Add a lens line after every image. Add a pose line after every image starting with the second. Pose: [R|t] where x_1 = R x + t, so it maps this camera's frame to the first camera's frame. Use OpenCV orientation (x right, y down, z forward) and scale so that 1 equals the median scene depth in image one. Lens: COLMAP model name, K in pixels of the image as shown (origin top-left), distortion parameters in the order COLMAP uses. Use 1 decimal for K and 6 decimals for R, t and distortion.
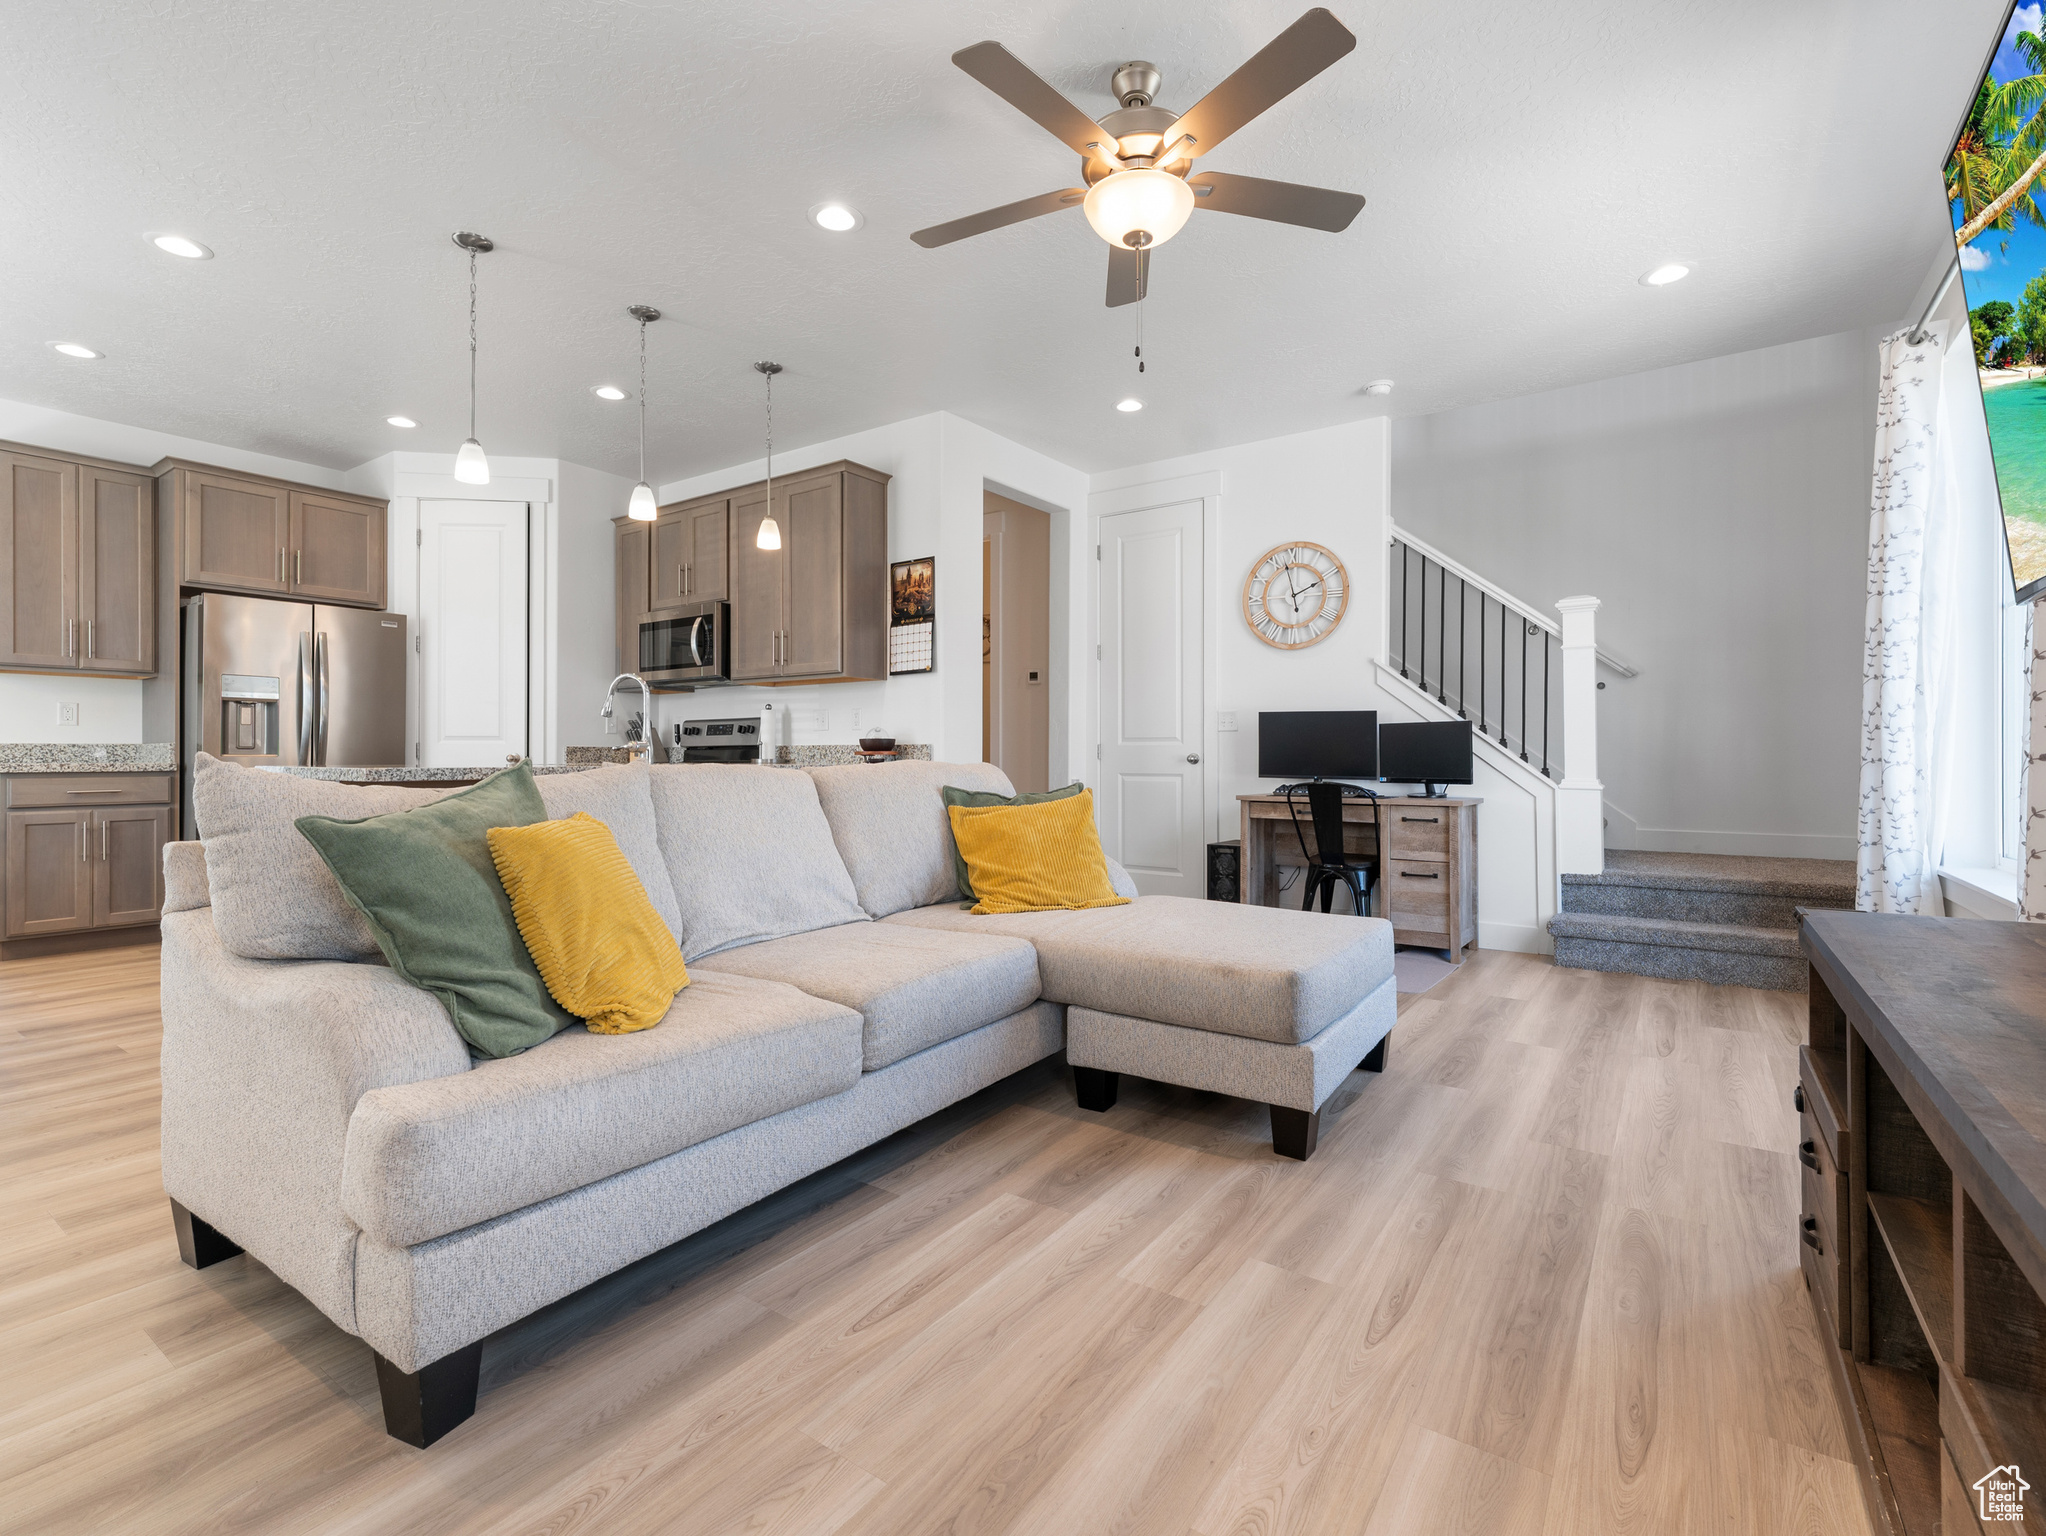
lens RADIAL K [[942.0, 0, 1023.6], [0, 942.0, 752.3], [0, 0, 1]] dist [-0.000128, -0.000459]
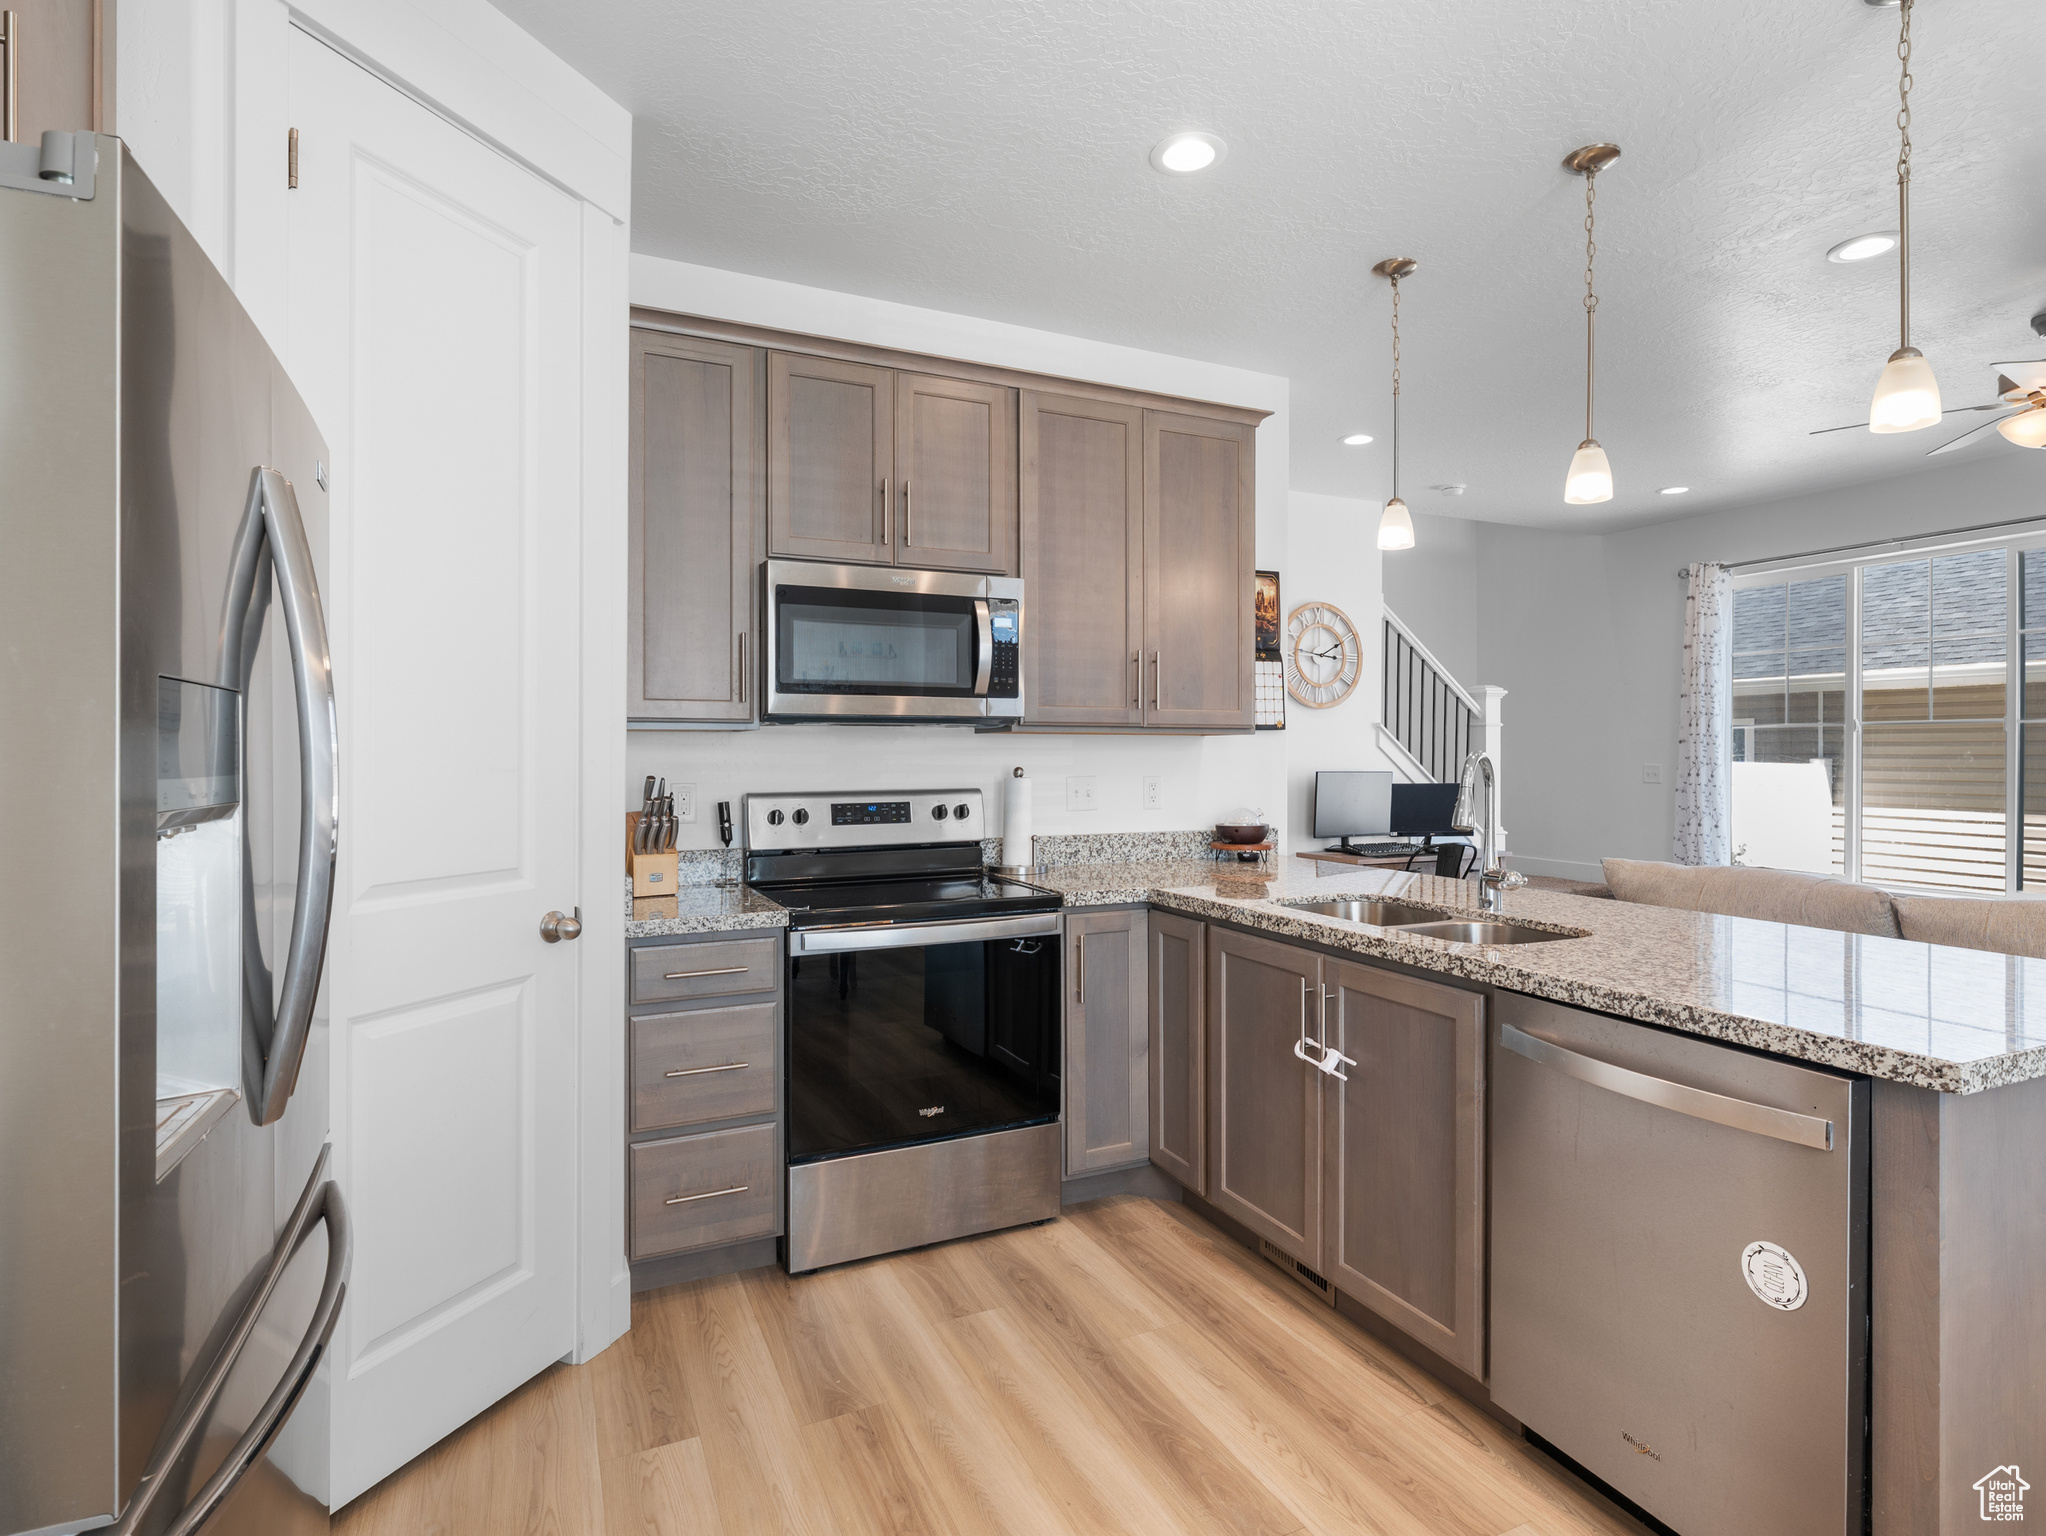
lens RADIAL K [[1054.1, 0, 1022.5], [0, 1054.1, 755.0], [0, 0, 1]] dist [-0.000294, 0.000166]
pose [[0.499368, -0.002856, 0.866385, -0.920479], [-0.003698, 0.999978, 0.005428, -0.069763], [-0.866382, -0.005915, 0.499346, 0.770351]]
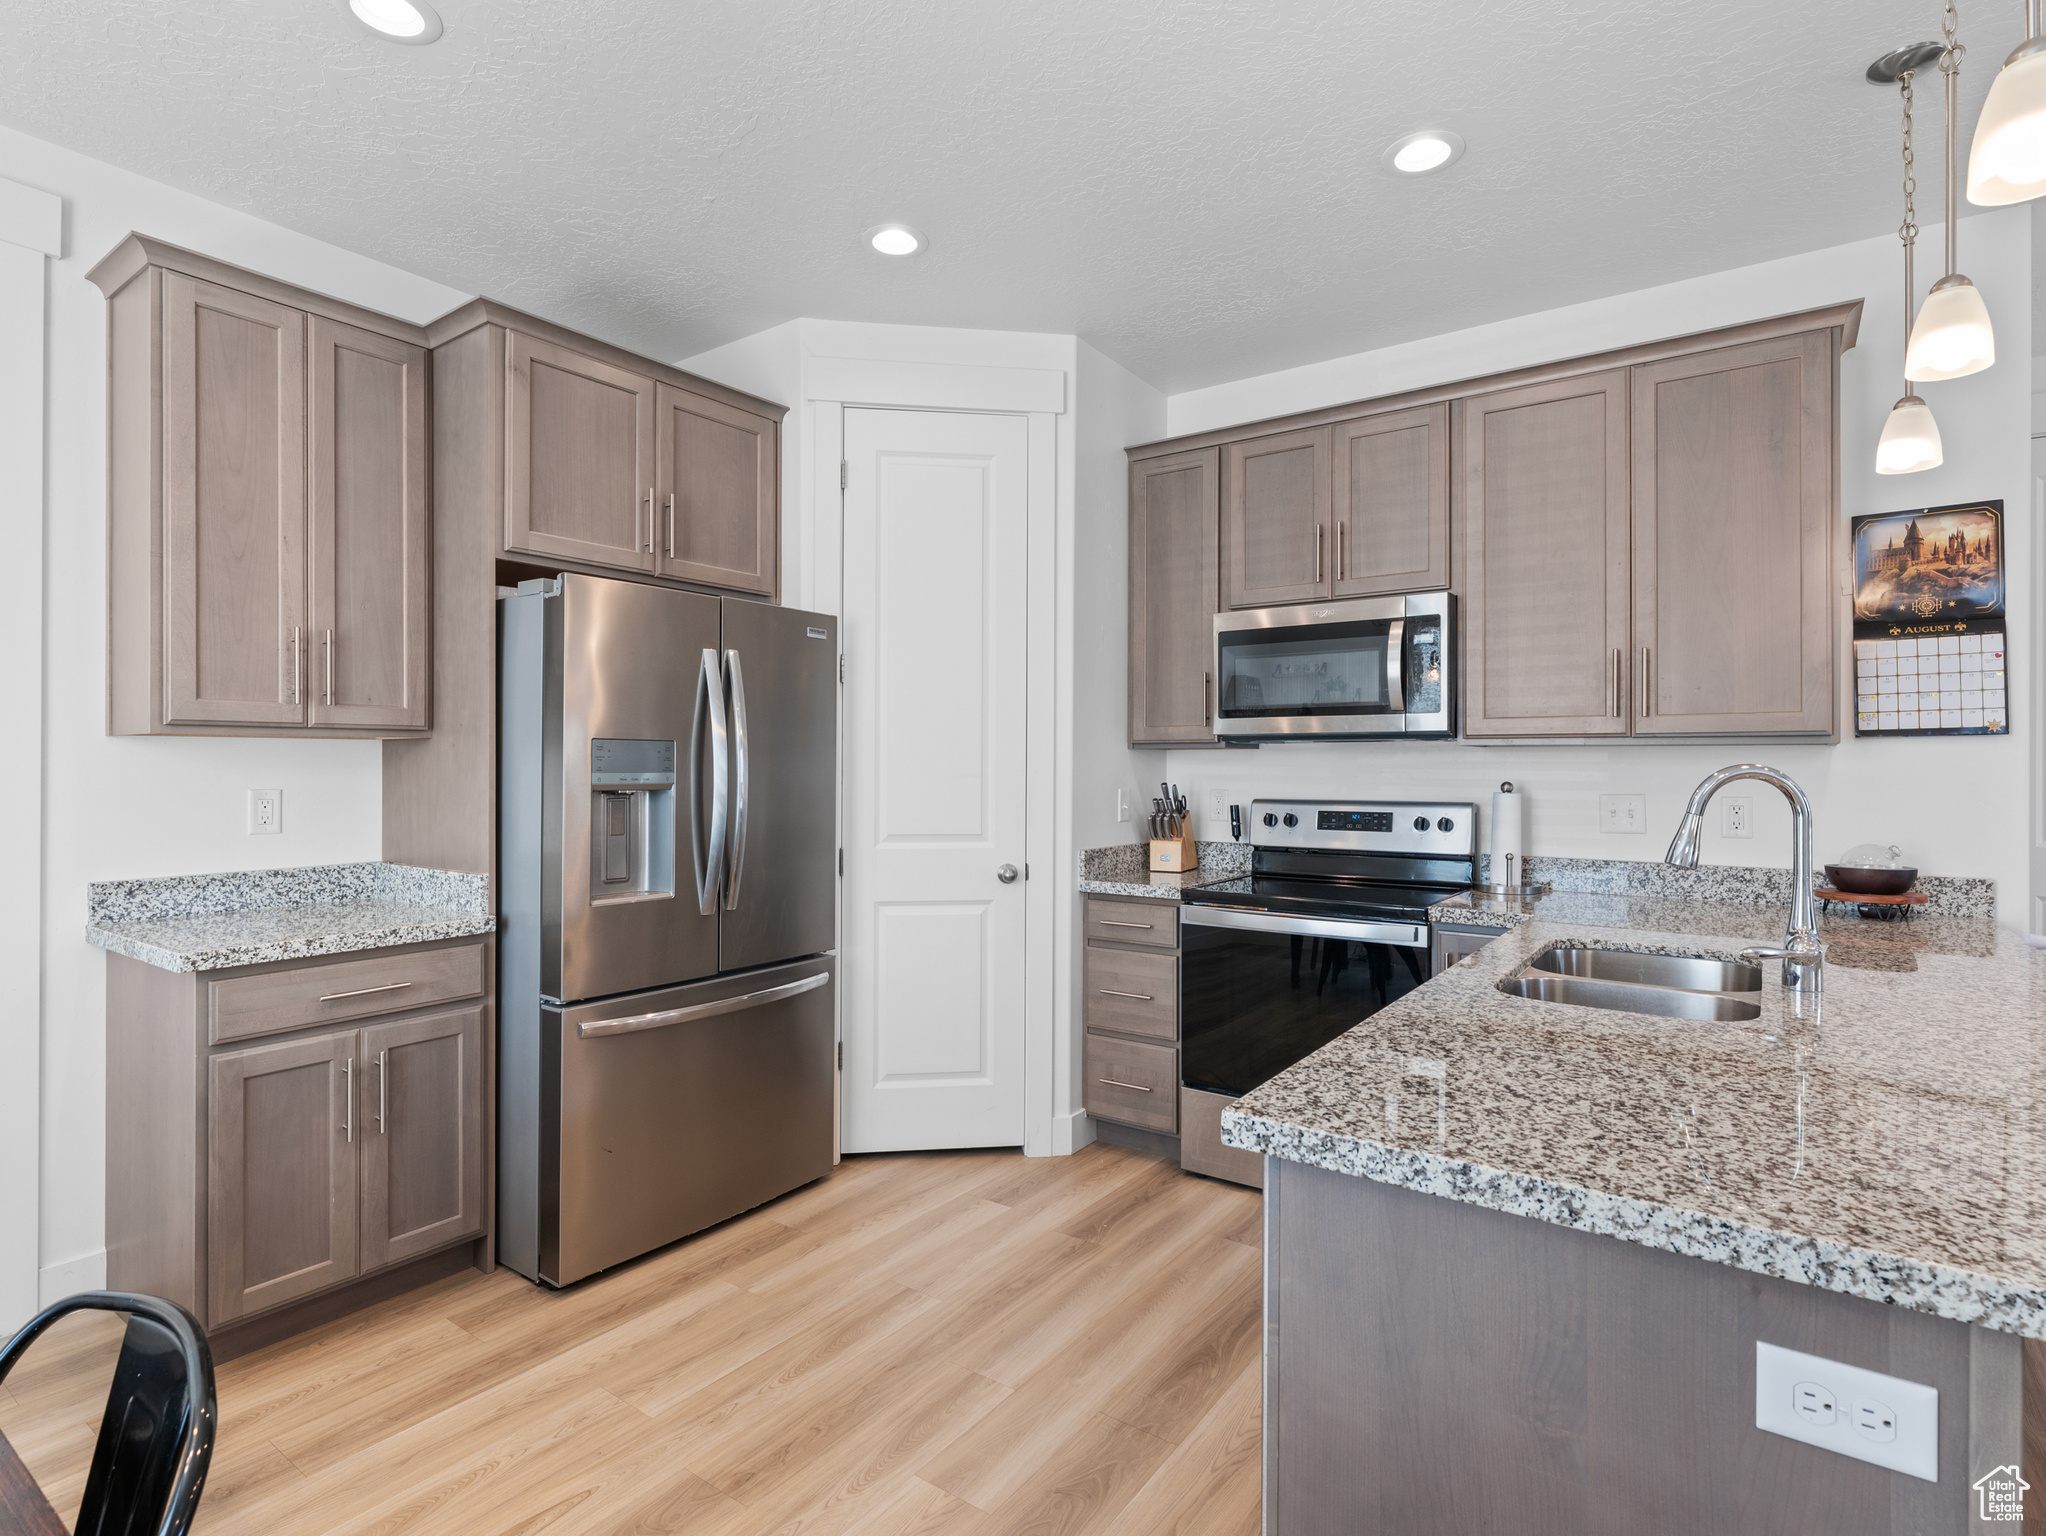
lens RADIAL K [[1042.4, 0, 1021.5], [0, 1042.4, 760.6], [0, 0, 1]] dist [-0.001706, -0.001138]
pose [[0.999876, 0.002310, -0.015572, -0.608669], [-0.002321, 0.999997, -0.000669, -0.070236], [0.015570, 0.000705, 0.999879, 0.451057]]
